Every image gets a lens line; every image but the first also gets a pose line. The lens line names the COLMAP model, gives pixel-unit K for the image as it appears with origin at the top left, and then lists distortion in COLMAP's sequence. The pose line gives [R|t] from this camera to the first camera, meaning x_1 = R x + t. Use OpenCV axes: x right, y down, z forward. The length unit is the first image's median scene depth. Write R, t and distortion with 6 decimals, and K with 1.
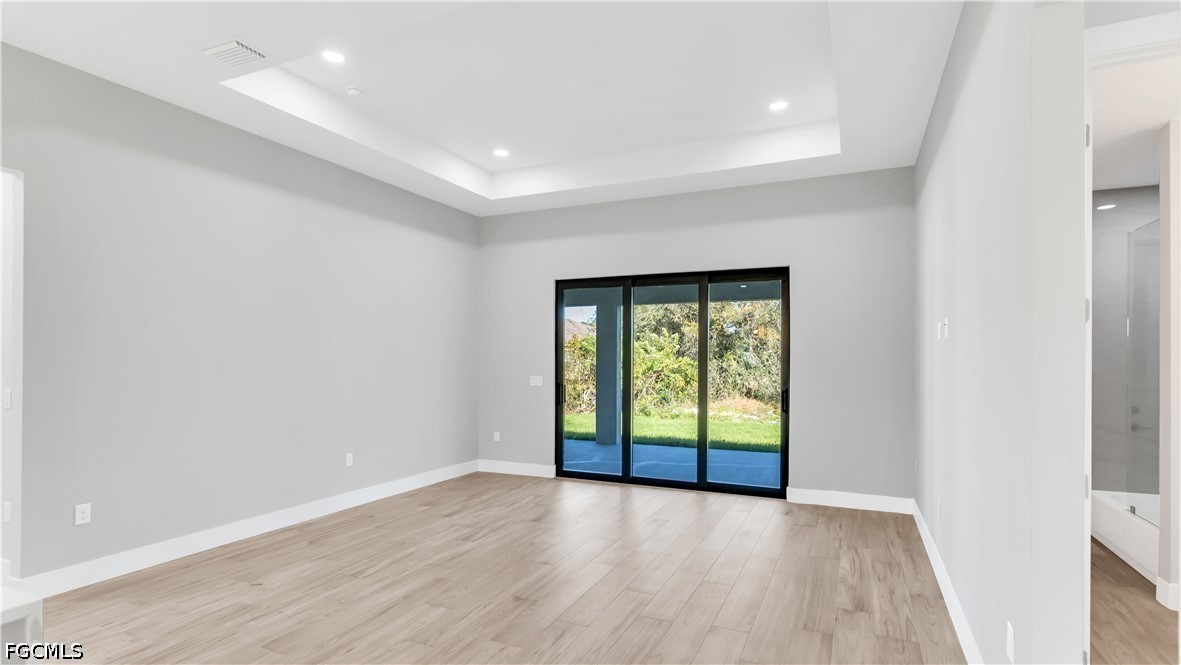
lens RADIAL K [[580.0, 0, 591.6], [0, 580.0, 350.5], [0, 0, 1]] dist [0.000323, -0.000044]
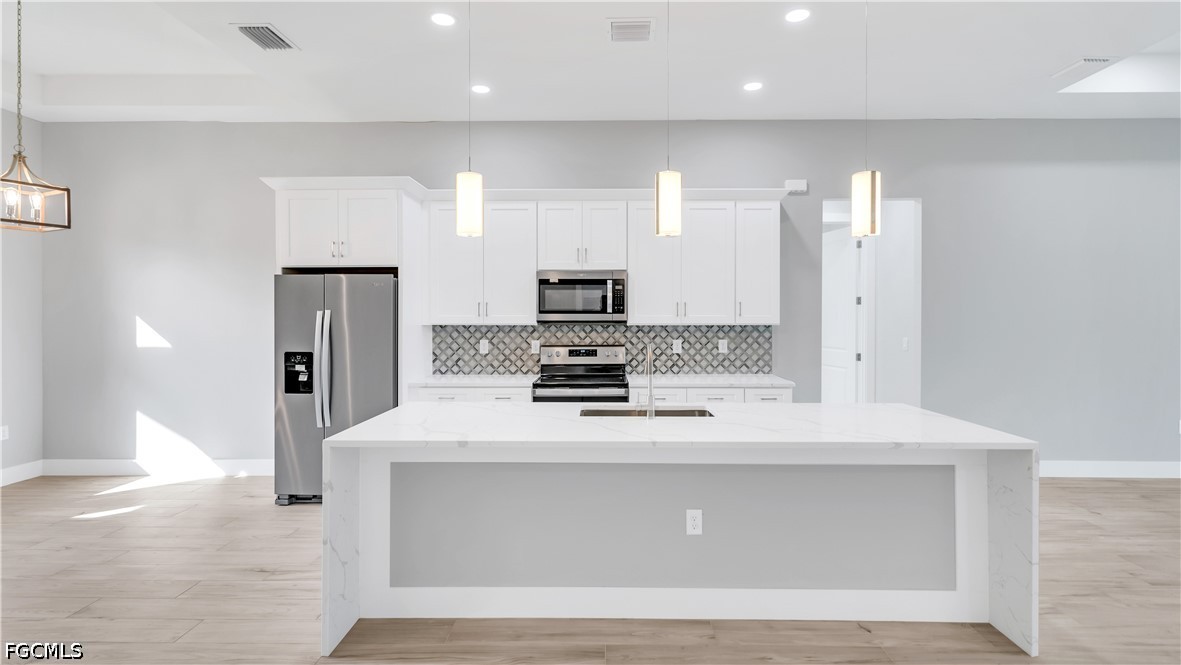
lens RADIAL K [[570.0, 0, 597.4], [0, 570.0, 318.1], [0, 0, 1]] dist [0.002462, 0.000129]
pose [[0.412671, -0.000184, -0.910880, 0.040104], [0.007390, 0.999968, 0.003146, -0.000027], [0.910850, -0.008030, 0.412659, -0.274378]]
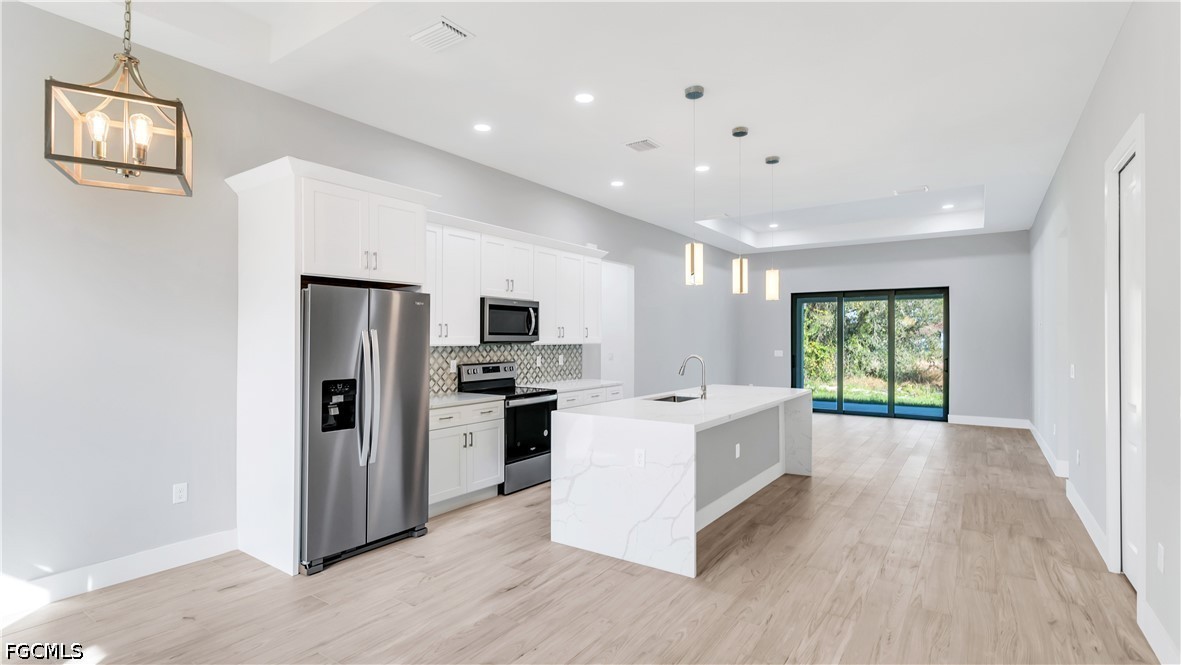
lens RADIAL K [[563.5, 0, 587.4], [0, 563.5, 333.9], [0, 0, 1]] dist [0.000592, 0.000261]
pose [[0.984485, -0.003198, -0.175437, -0.477253], [0.002940, 0.999994, -0.001733, -0.004961], [0.175442, 0.001190, 0.984489, -0.944408]]
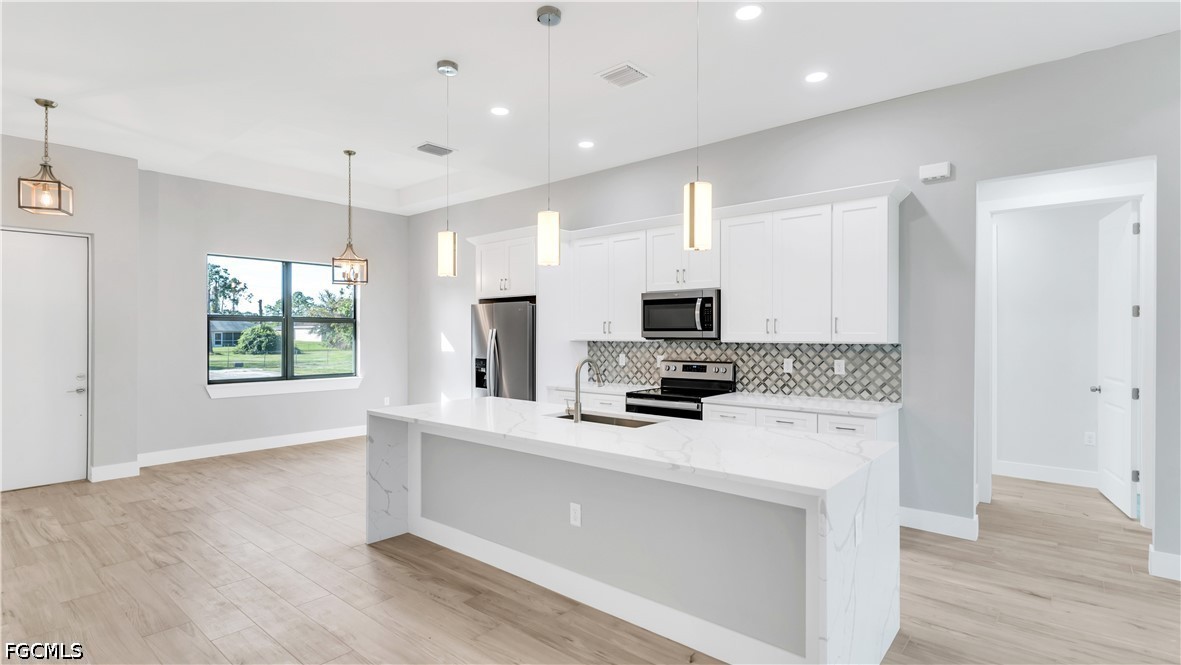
lens RADIAL K [[564.1, 0, 590.5], [0, 564.1, 332.5], [0, 0, 1]] dist [0.001764, -0.000361]
pose [[-0.263185, -0.005269, -0.964731, 0.163881], [0.004887, 0.999965, -0.006795, 0.004004], [0.964733, -0.006503, -0.263150, 0.189766]]
